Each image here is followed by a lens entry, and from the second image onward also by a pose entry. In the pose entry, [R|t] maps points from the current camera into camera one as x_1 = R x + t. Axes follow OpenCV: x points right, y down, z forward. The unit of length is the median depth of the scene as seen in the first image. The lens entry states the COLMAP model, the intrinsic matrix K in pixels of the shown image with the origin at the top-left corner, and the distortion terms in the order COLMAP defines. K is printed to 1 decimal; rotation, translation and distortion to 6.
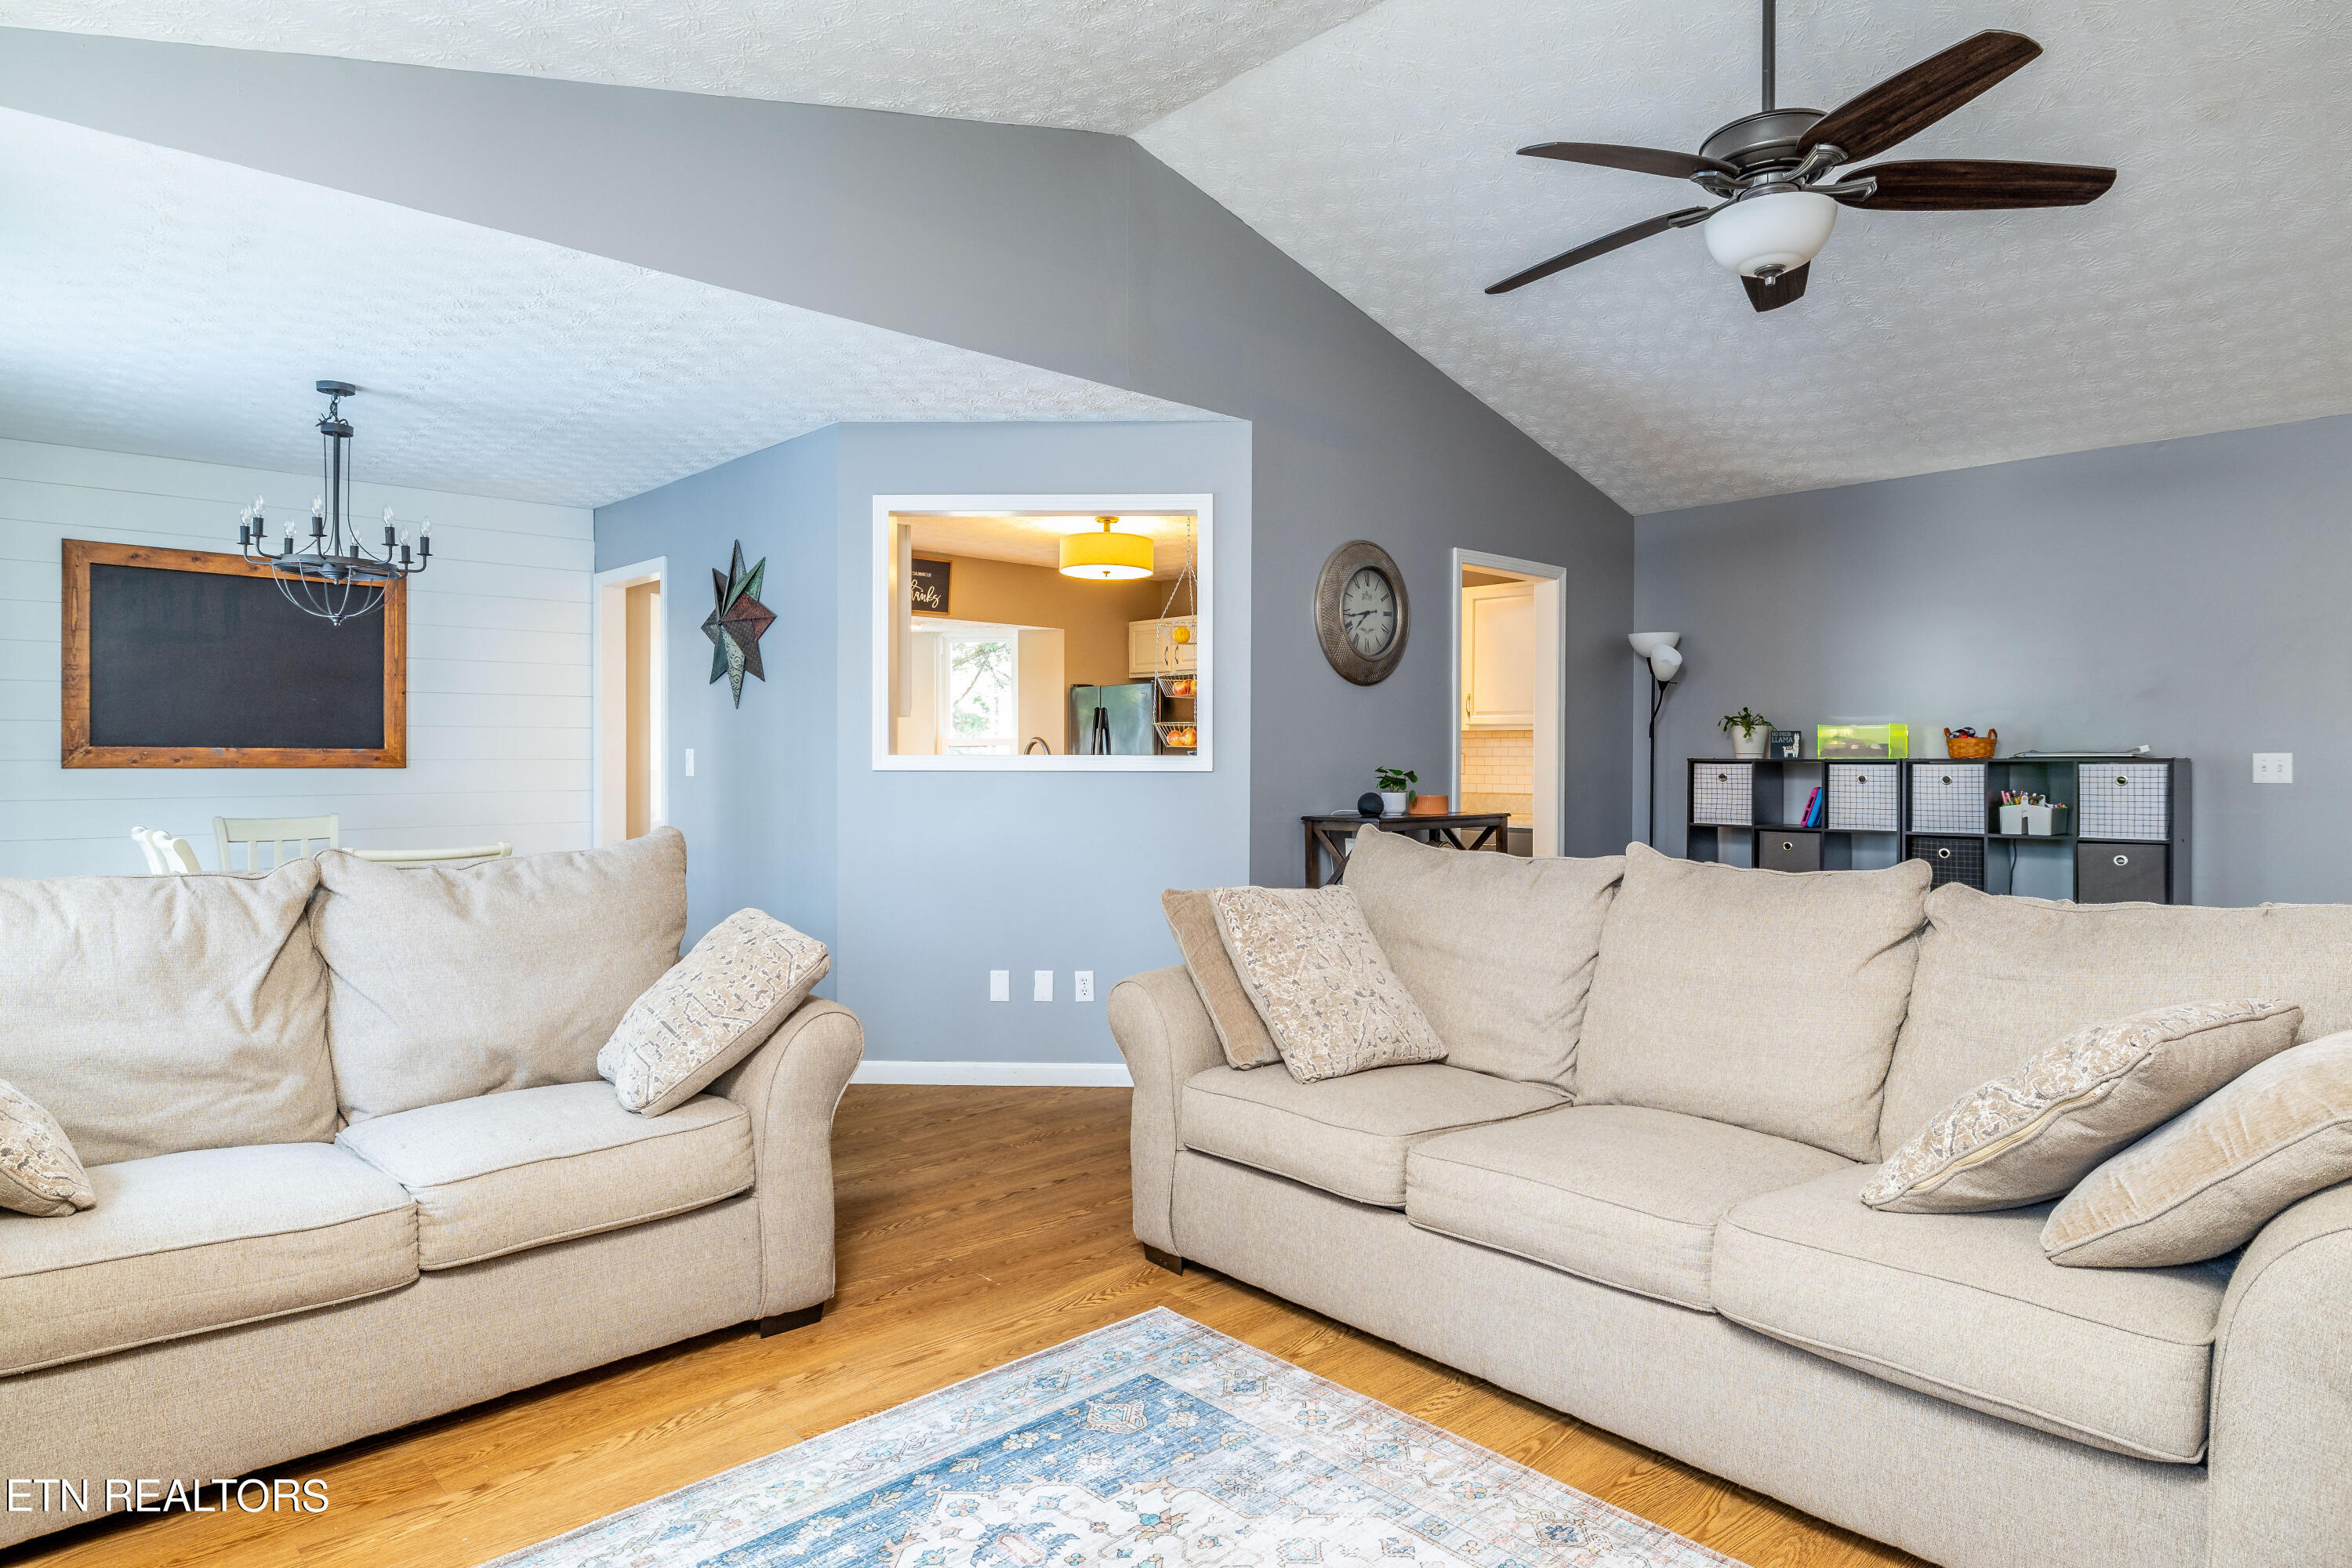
lens RADIAL K [[1344.4, 0, 1171.3], [0, 1344.4, 750.9], [0, 0, 1]] dist [-0.001632, 0.001852]
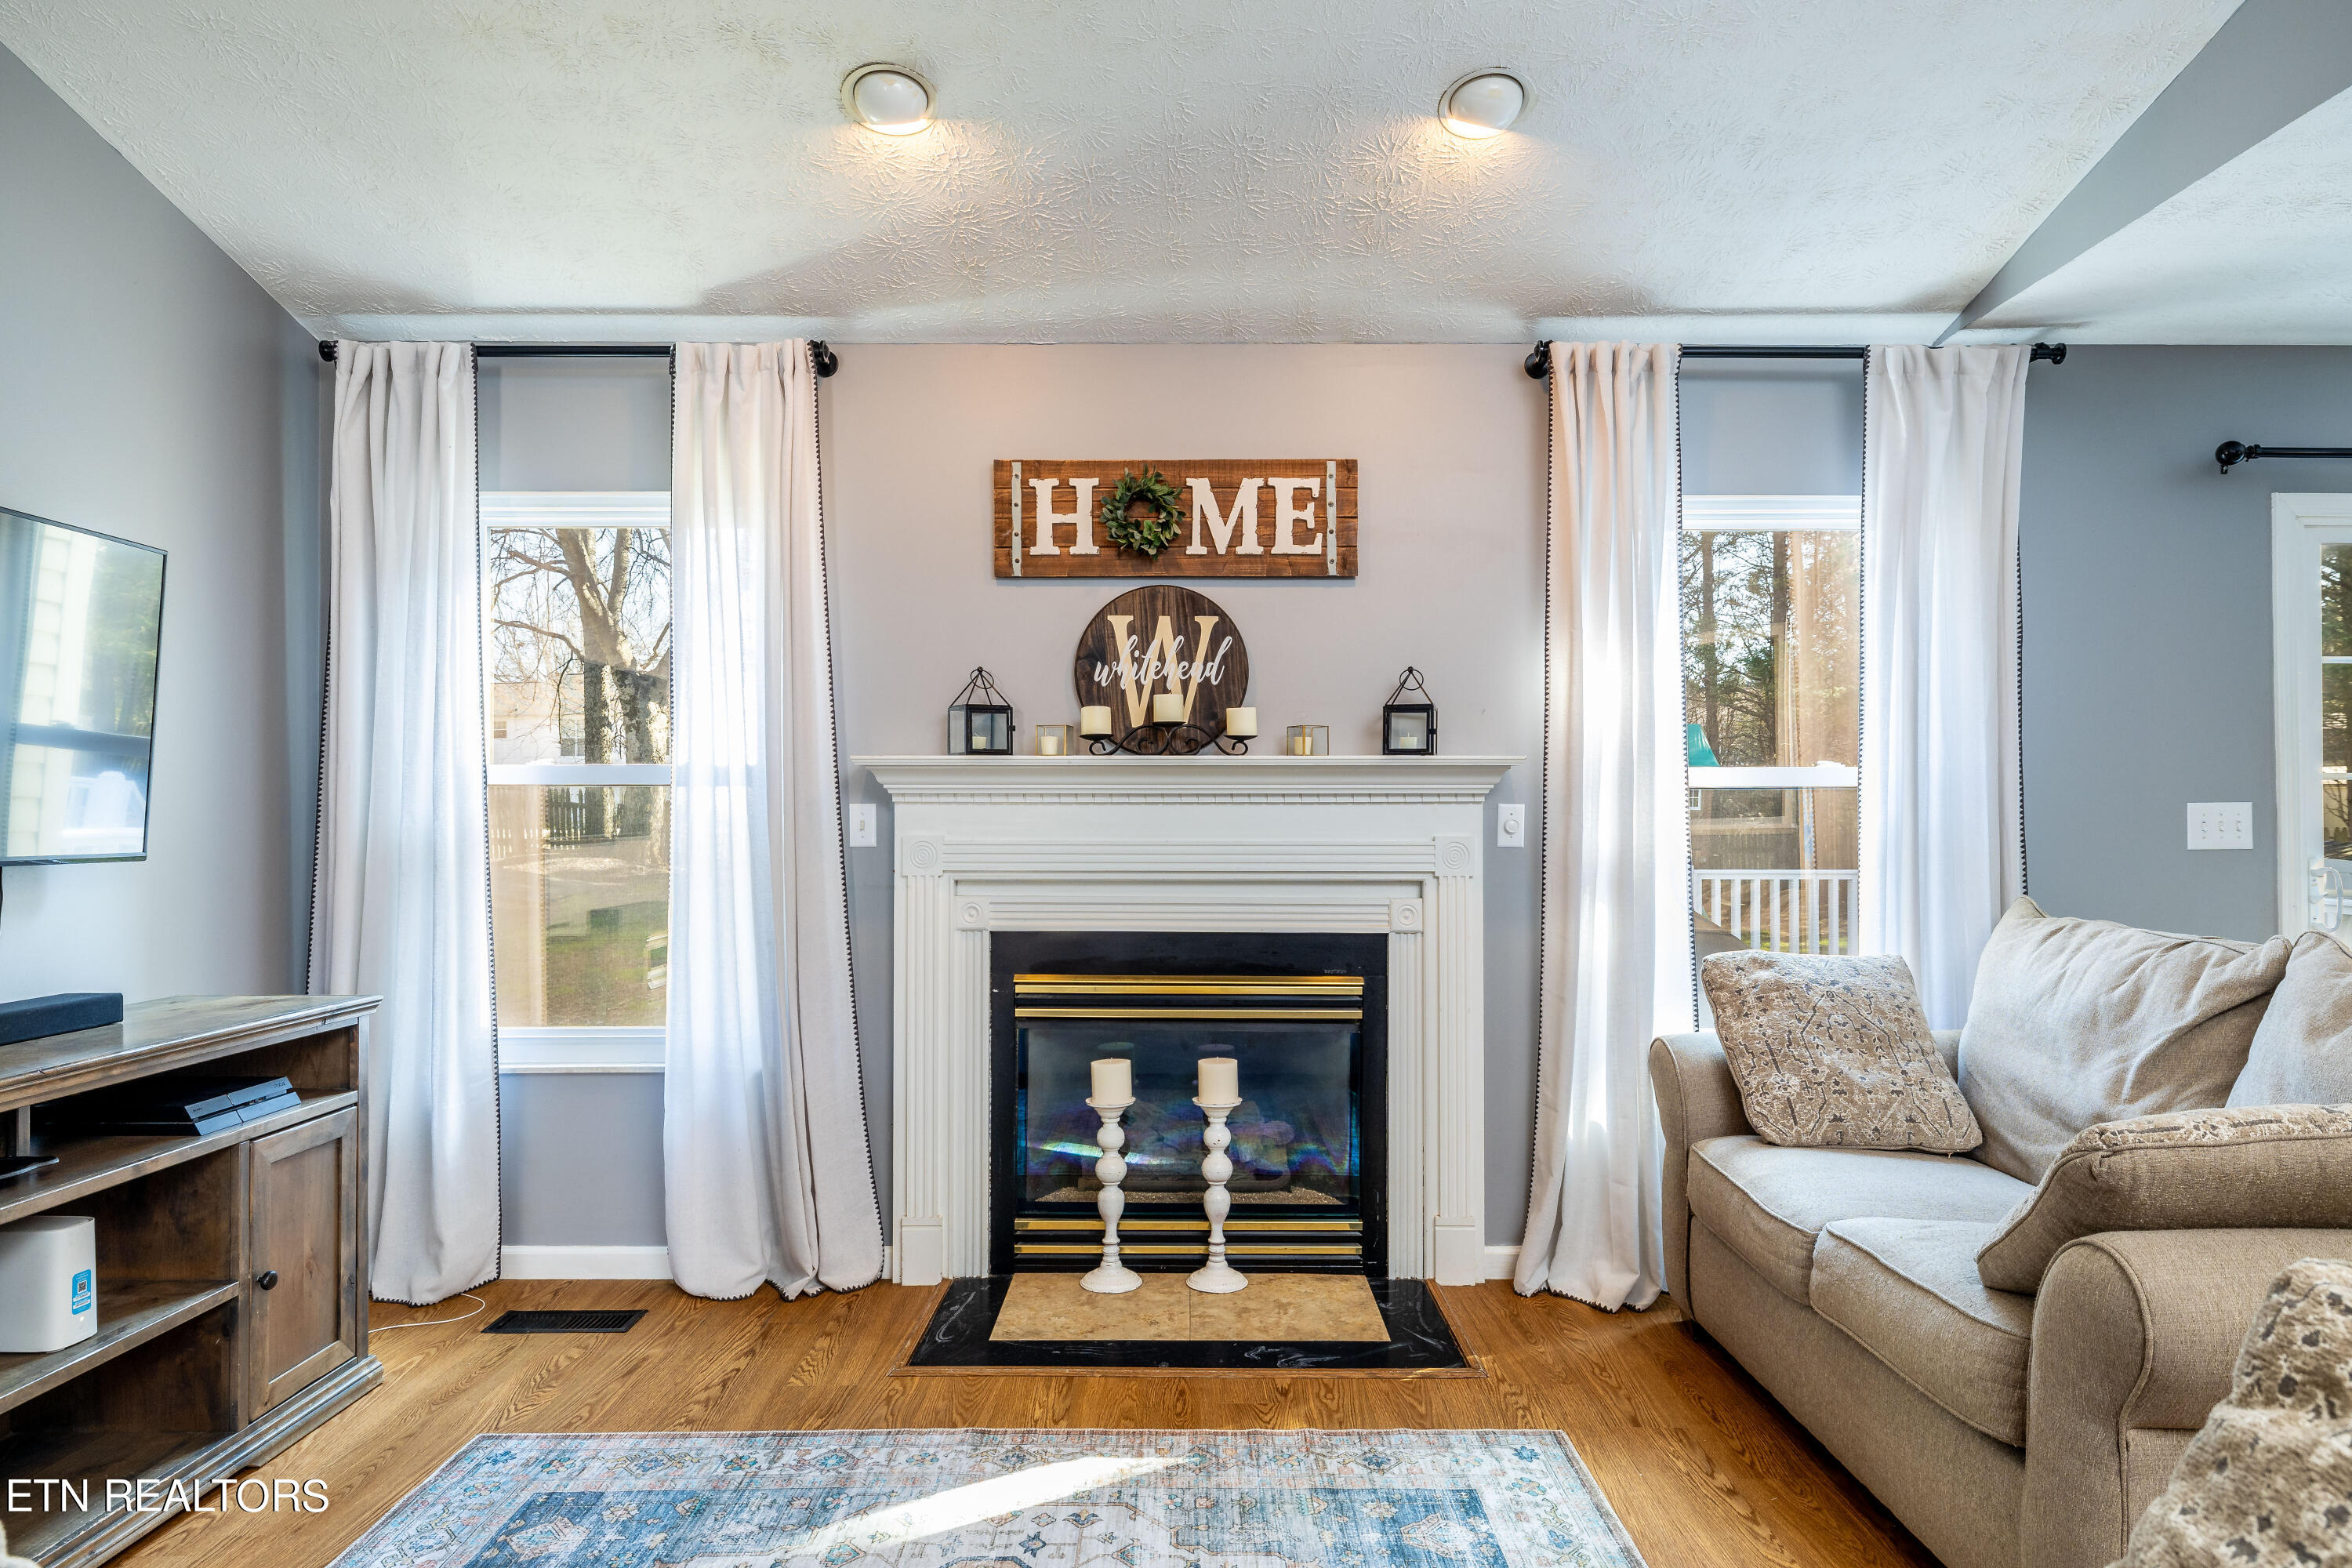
lens RADIAL K [[1360.9, 0, 1195.6], [0, 1360.9, 800.1], [0, 0, 1]] dist [0.005379, -0.005409]
pose [[-0.675608, -0.006870, -0.737229, 0.253911], [0.002445, 0.999930, -0.011559, 0.000672], [0.737257, -0.009612, -0.675544, 0.611204]]
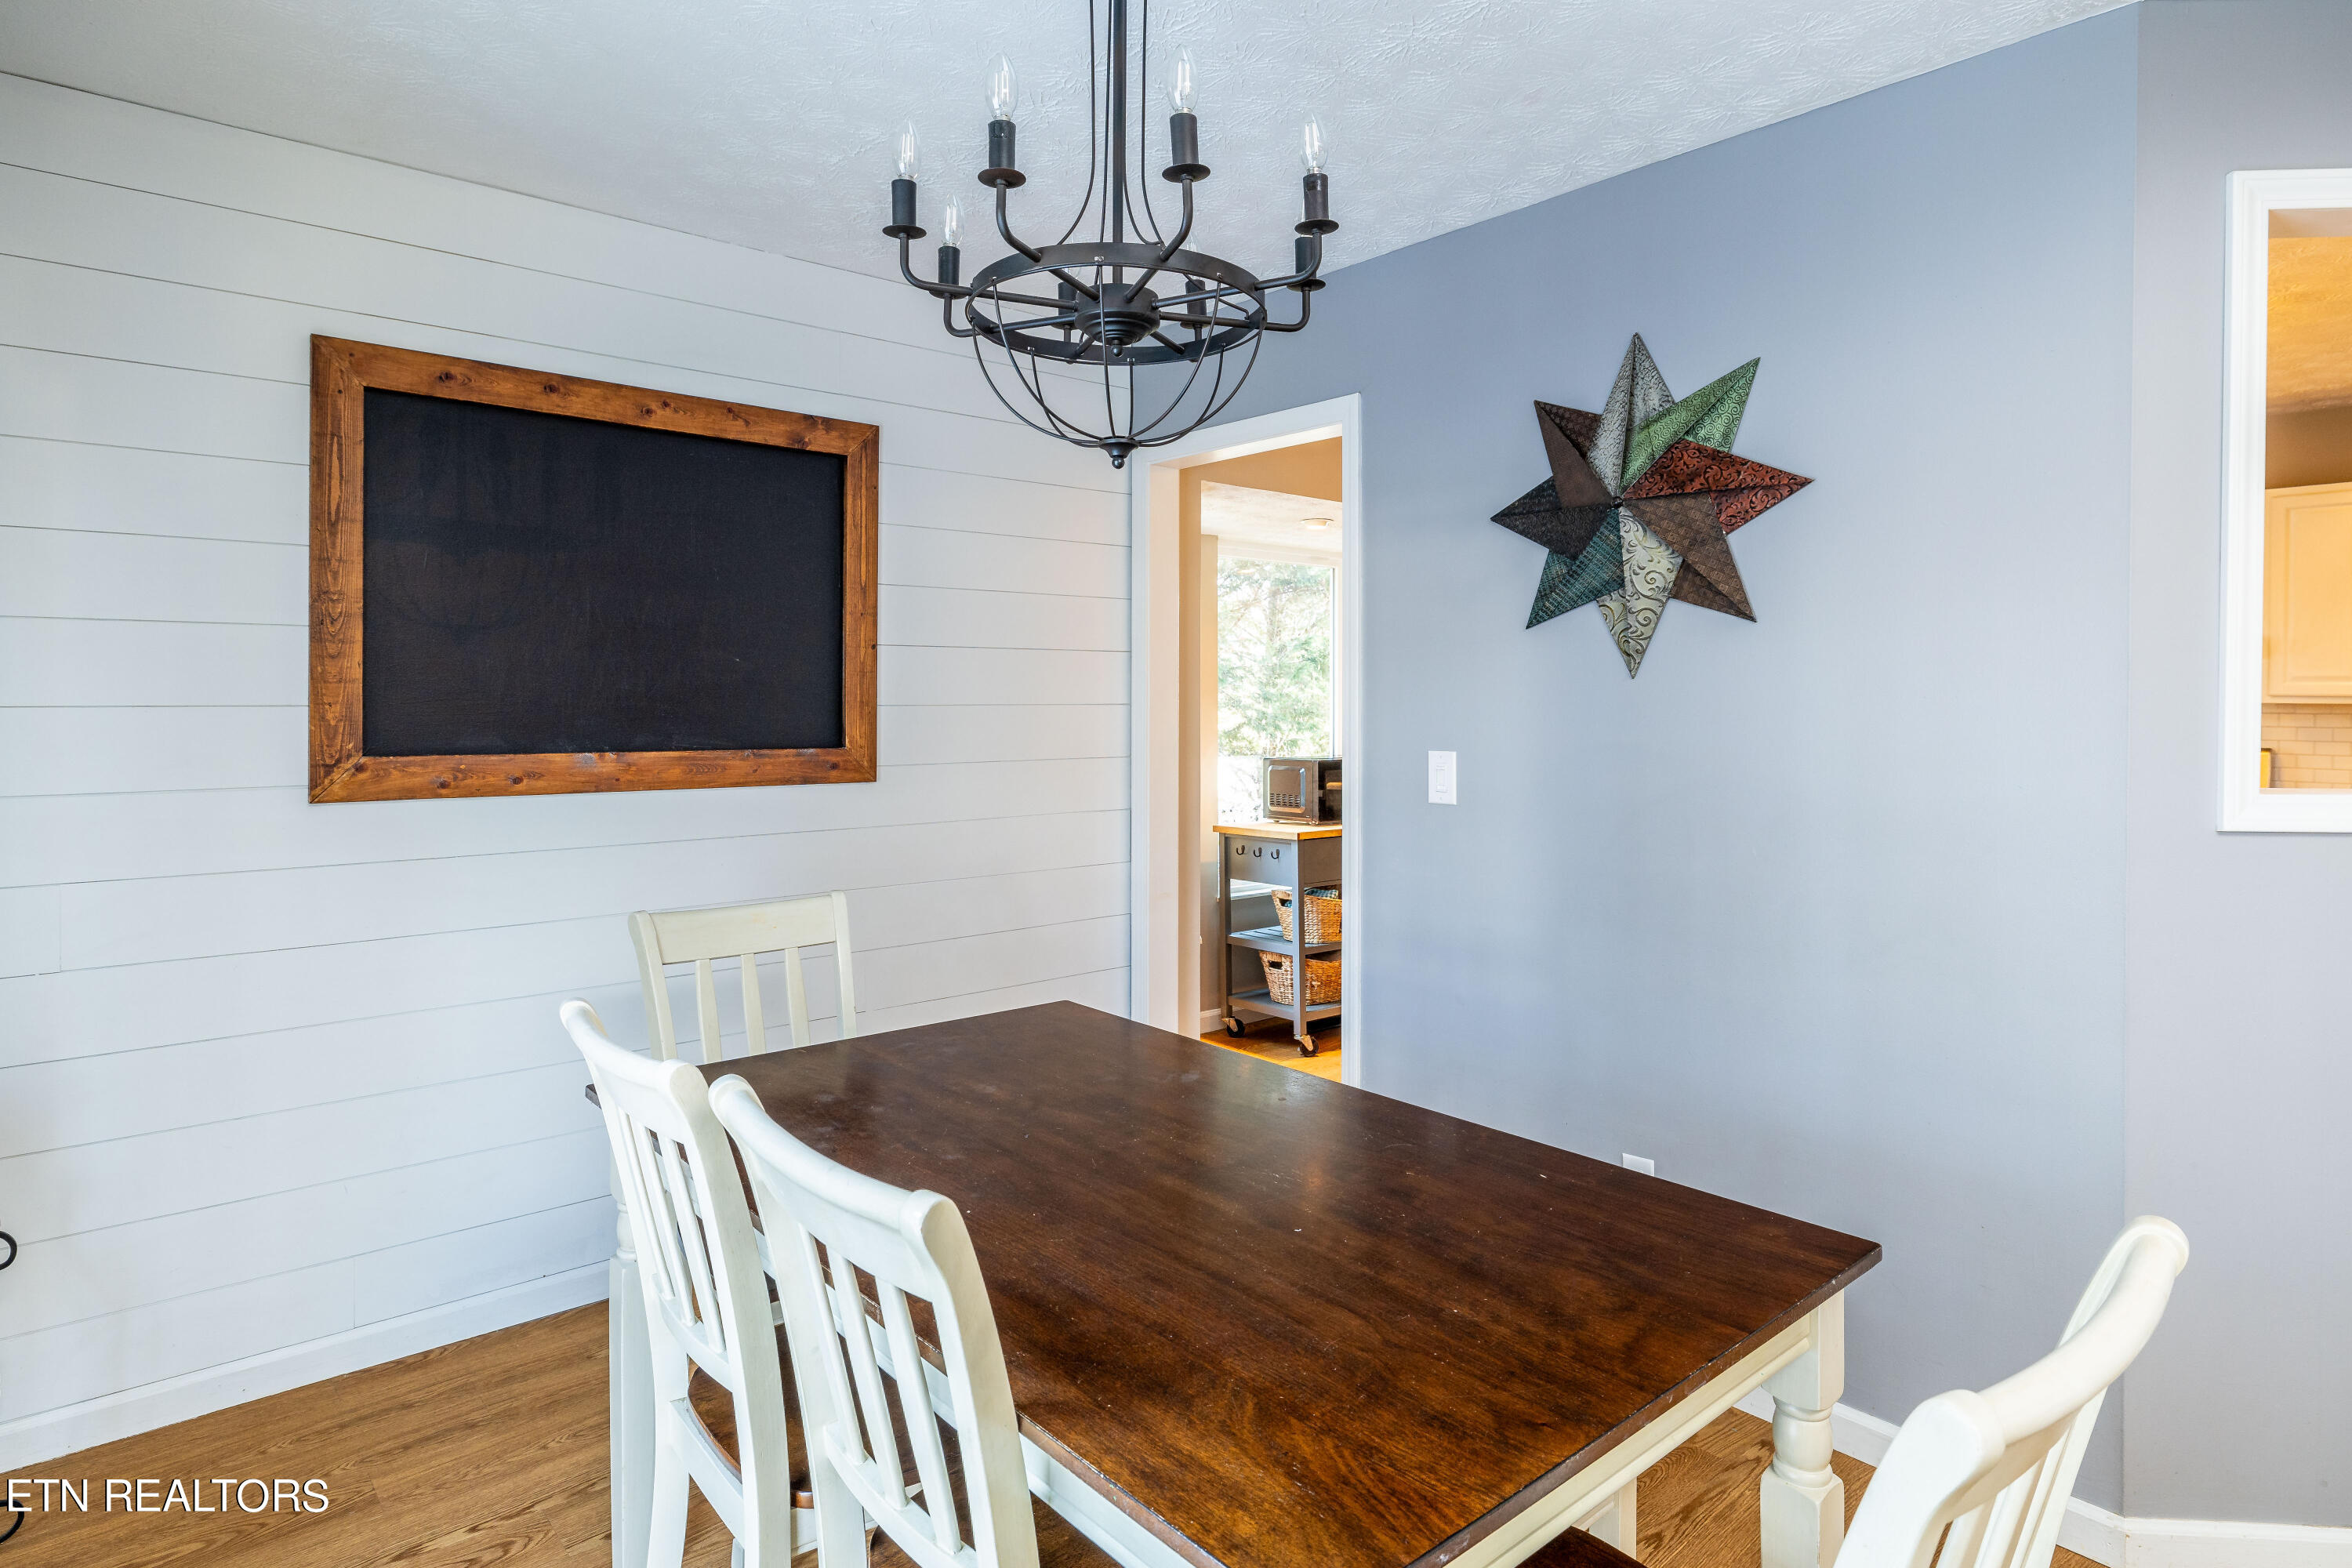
lens RADIAL K [[1291.7, 0, 1143.0], [0, 1291.7, 690.1], [0, 0, 1]] dist [0.011814, -0.001542]
pose [[0.999312, -0.002421, -0.037013, -0.522839], [0.002144, 0.999969, -0.007534, -0.024835], [0.037030, 0.007449, 0.999286, 0.557774]]
